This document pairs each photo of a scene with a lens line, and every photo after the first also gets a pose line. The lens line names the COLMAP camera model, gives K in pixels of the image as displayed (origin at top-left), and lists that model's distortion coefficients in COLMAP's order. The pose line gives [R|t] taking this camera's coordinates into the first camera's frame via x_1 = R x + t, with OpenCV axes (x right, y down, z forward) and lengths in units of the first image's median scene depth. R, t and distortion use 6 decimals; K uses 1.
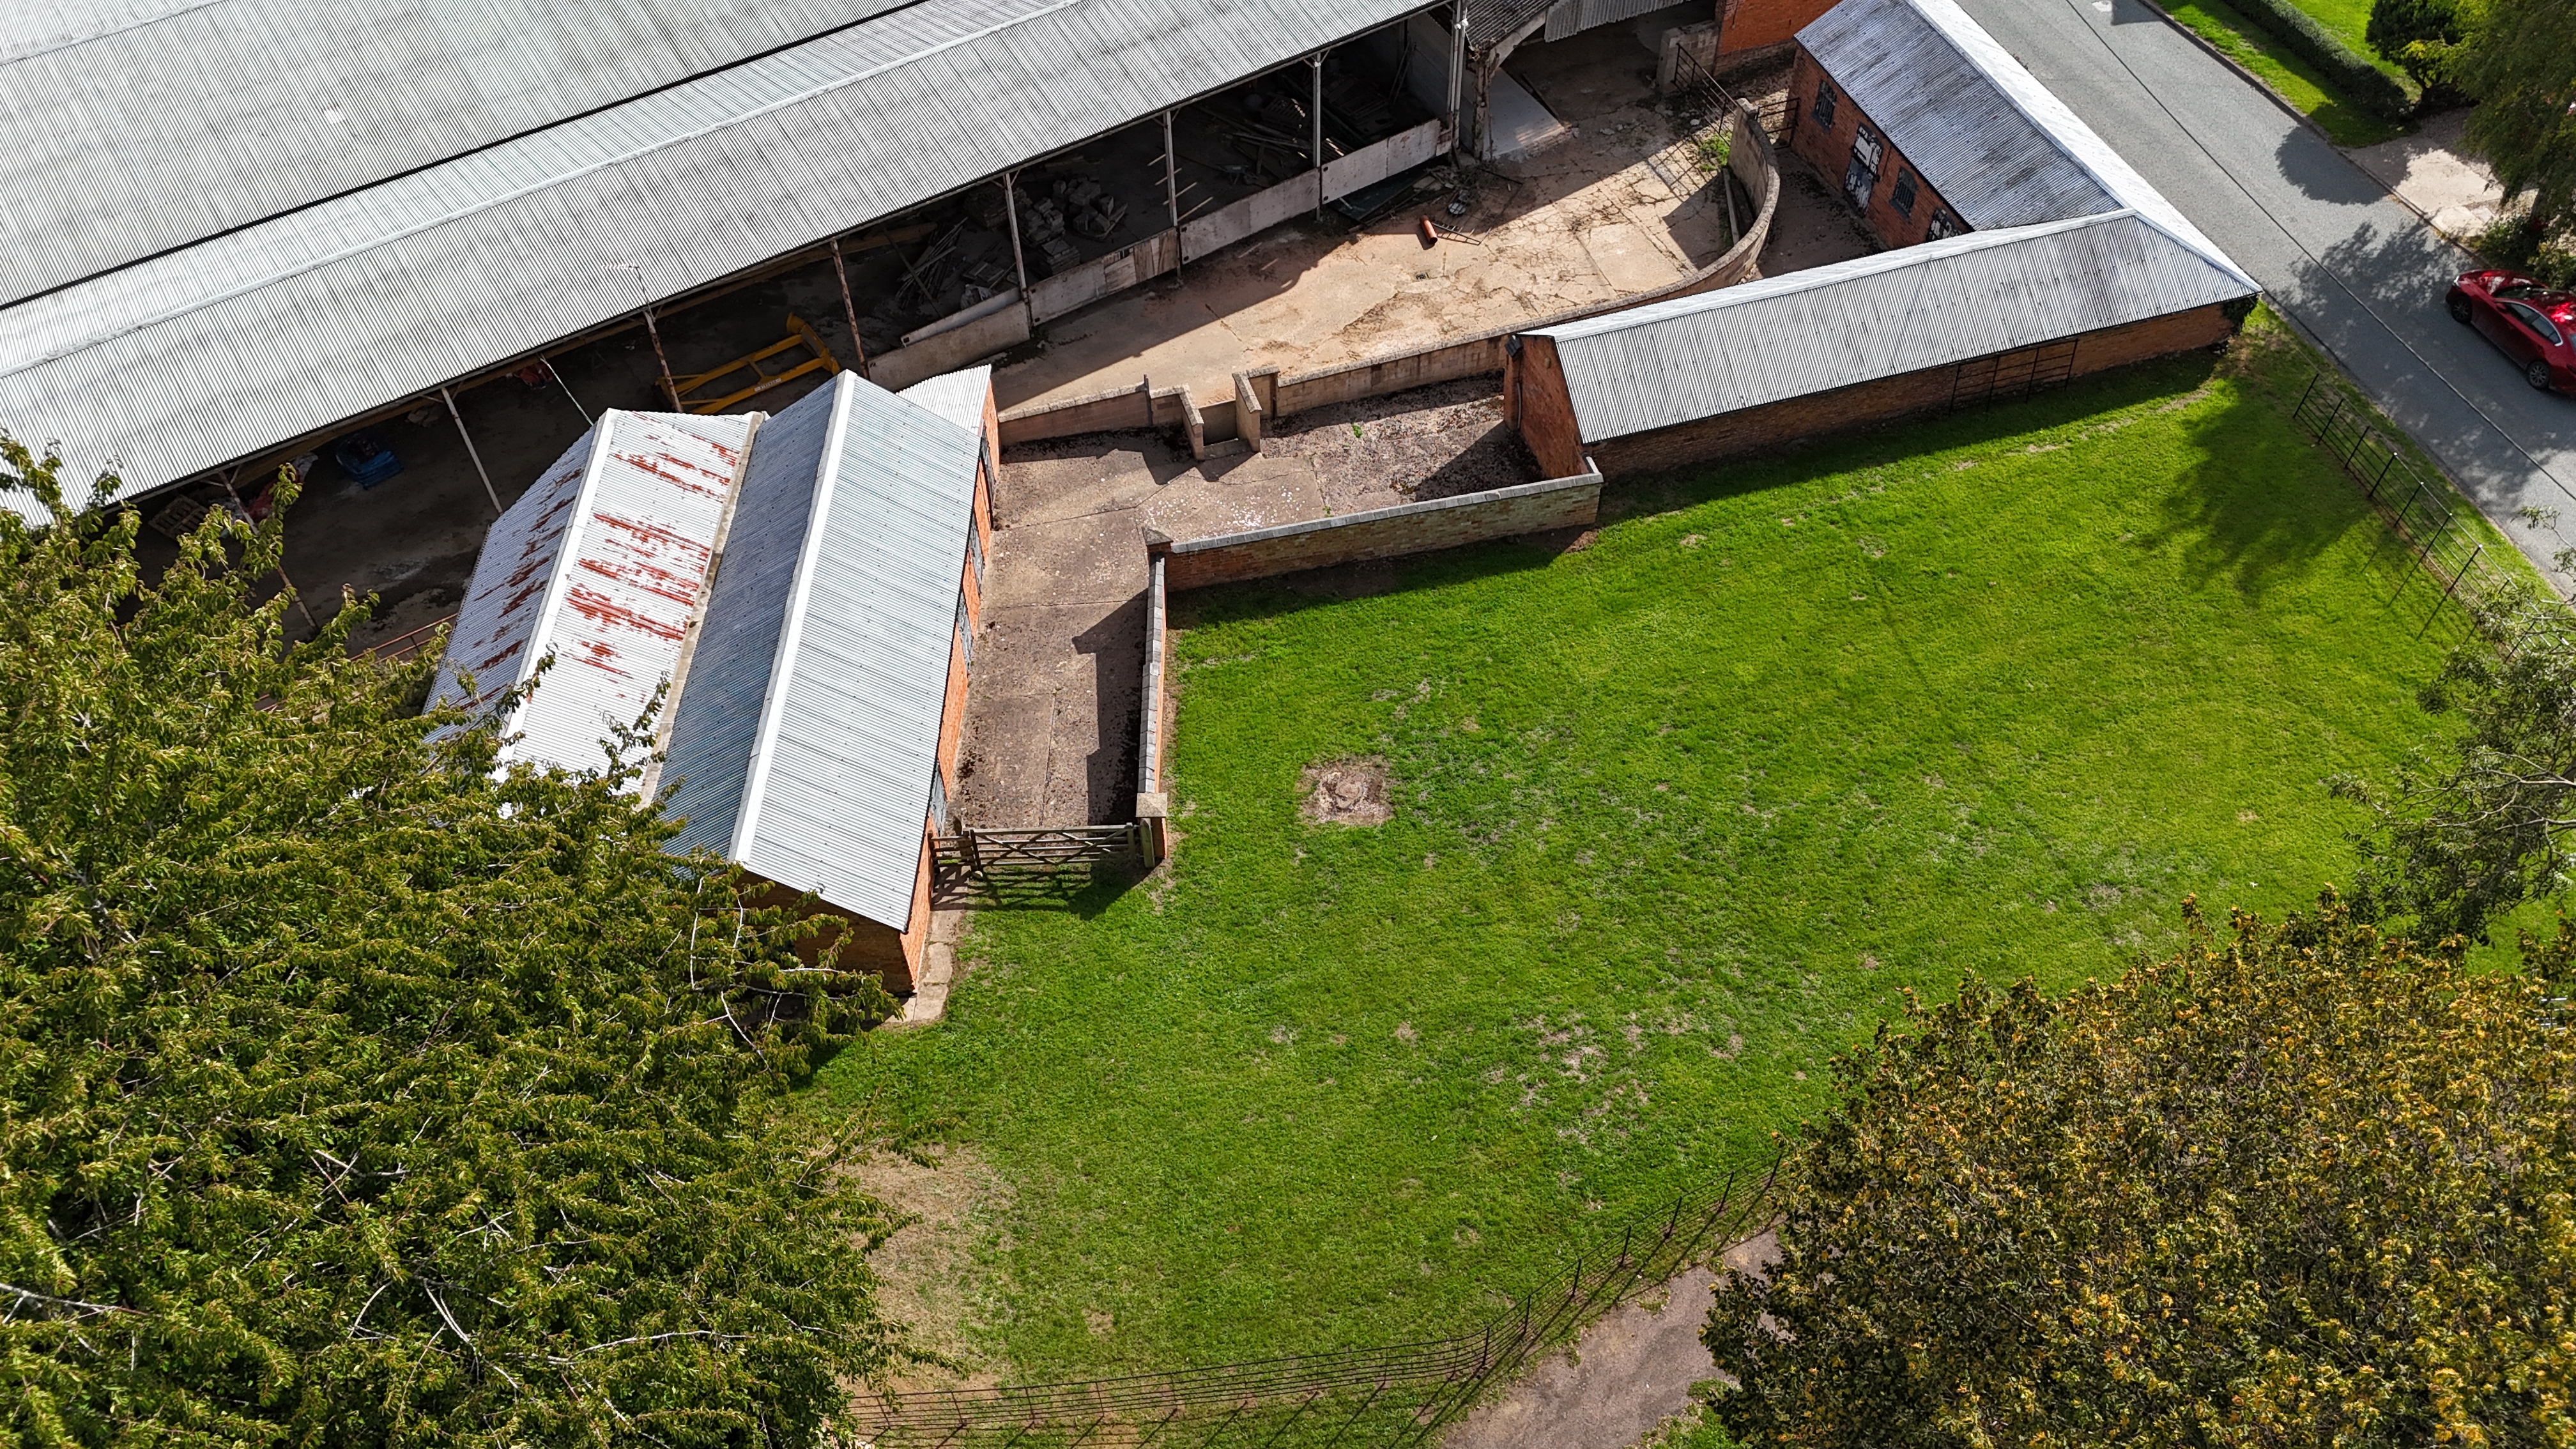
lens RADIAL K [[1891.1, 0, 1297.0], [0, 1891.1, 717.7], [0, 0, 1]] dist [0.089288, -0.103283]
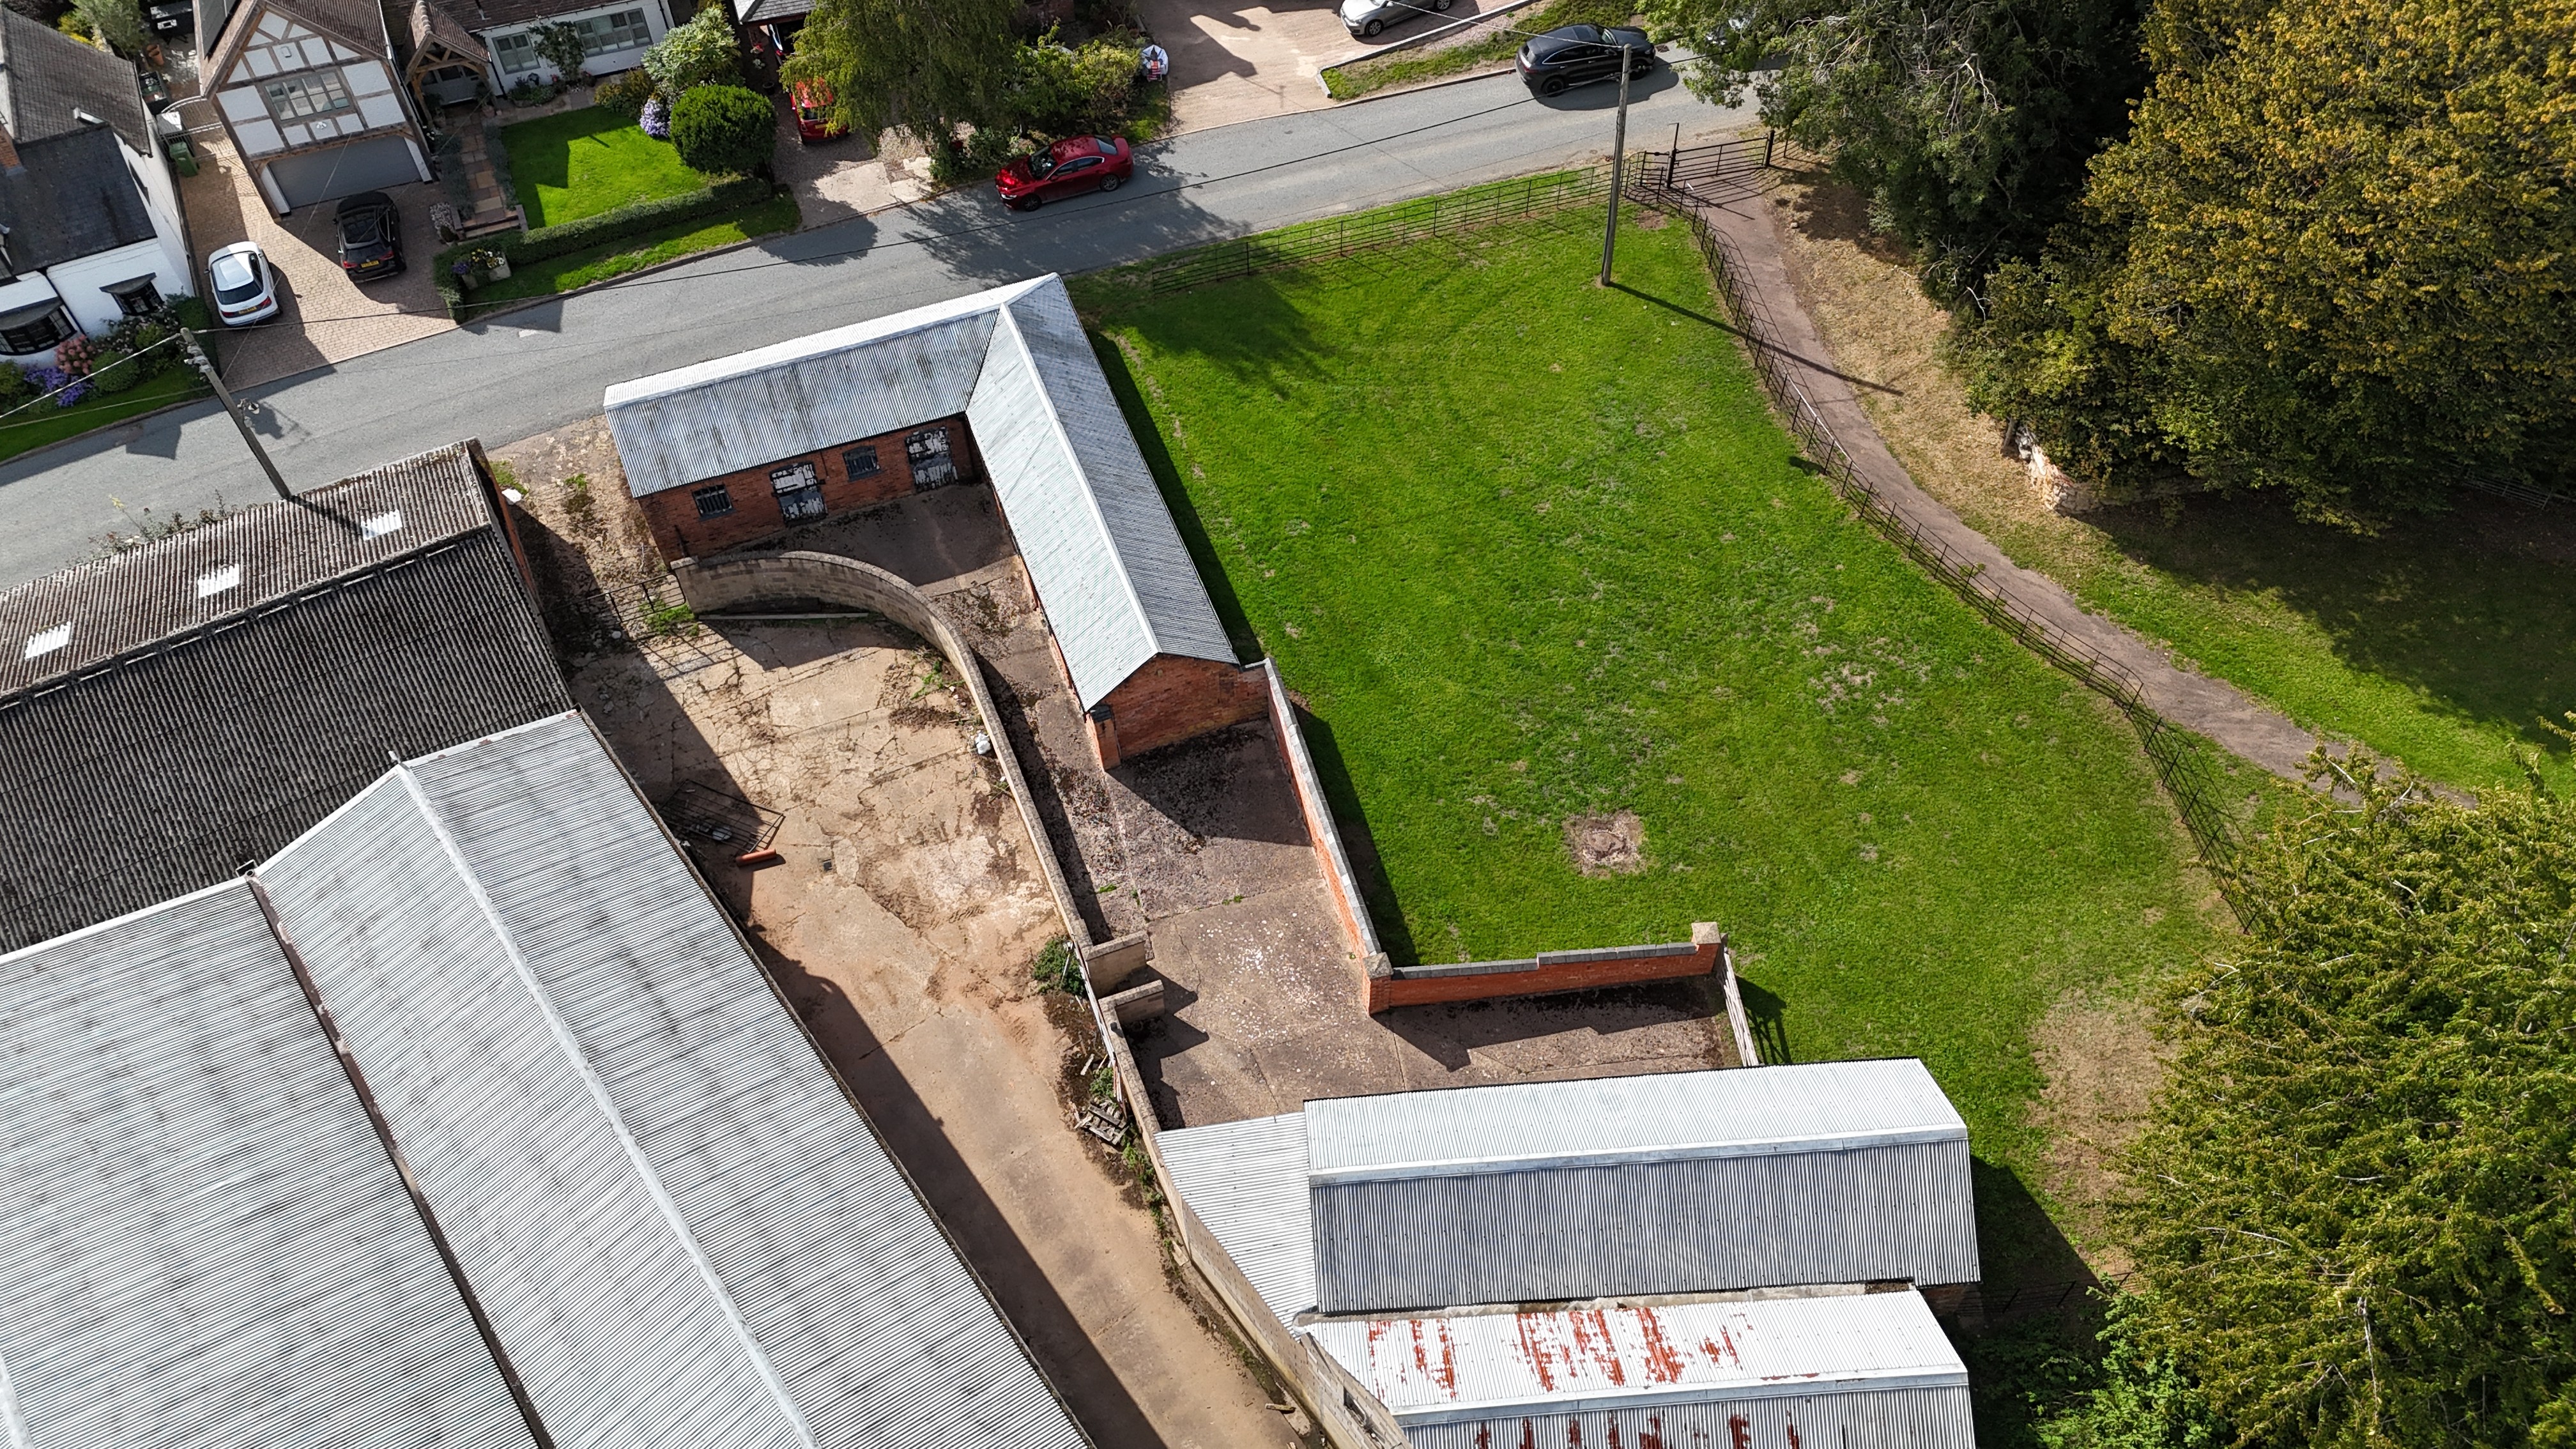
lens RADIAL K [[1839.9, 0, 1286.2], [0, 1839.9, 750.9], [0, 0, 1]] dist [0.108817, -0.258197]
pose [[-0.049941, -0.784344, 0.618312, -0.594227], [0.780160, 0.355897, 0.514478, -0.687386], [-0.623584, 0.508076, 0.594140, 0.338187]]
